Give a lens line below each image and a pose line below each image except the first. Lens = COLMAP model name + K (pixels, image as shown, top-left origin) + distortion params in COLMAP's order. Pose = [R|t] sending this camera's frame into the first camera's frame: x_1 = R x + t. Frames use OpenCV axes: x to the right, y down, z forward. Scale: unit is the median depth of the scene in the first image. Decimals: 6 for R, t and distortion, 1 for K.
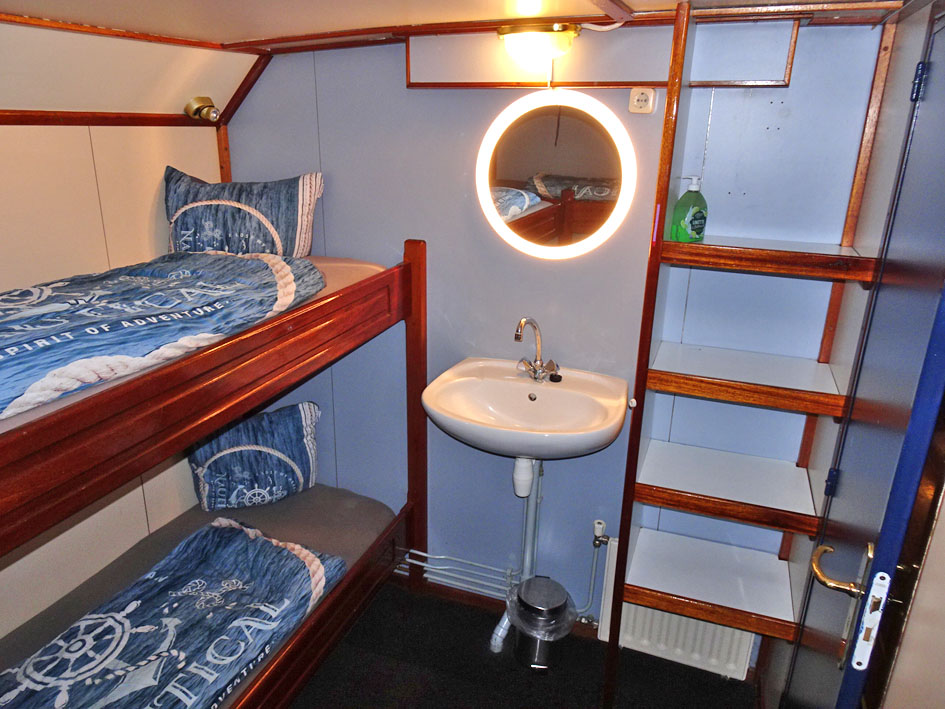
lens RADIAL K [[672.7, 0, 470.9], [0, 672.7, 355.1], [0, 0, 1]] dist [0.005484, -0.000979]
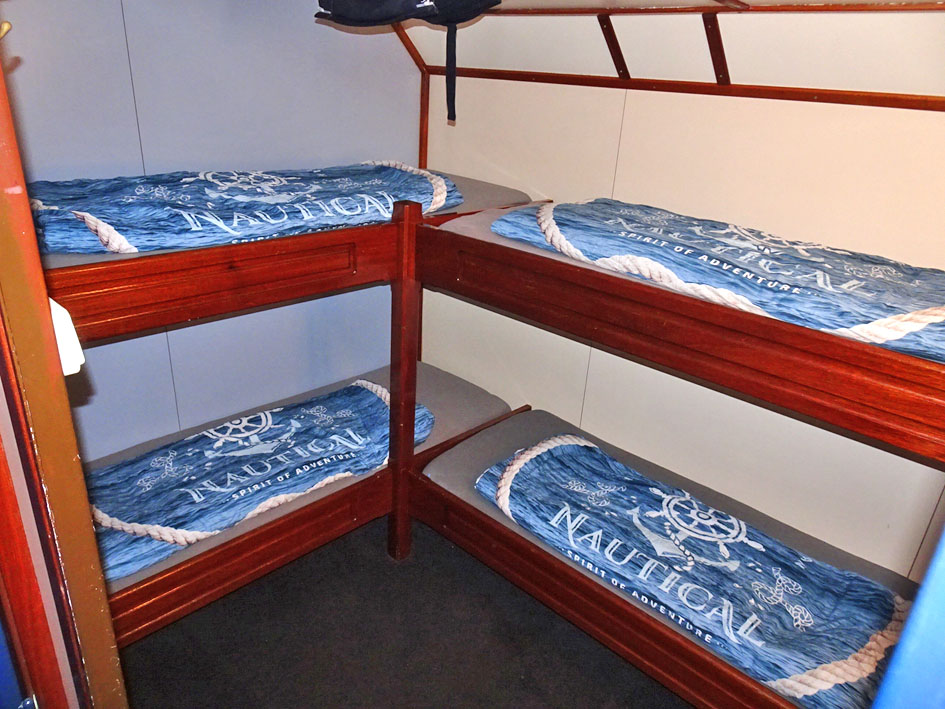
lens RADIAL K [[672.7, 0, 472.3], [0, 672.7, 355.2], [0, 0, 1]] dist [0.005484, -0.000979]
pose [[-0.391625, 0.319603, -0.862835, 0.587807], [-0.366986, 0.805668, 0.464996, -0.243451], [0.843772, 0.498752, -0.198230, 0.744257]]
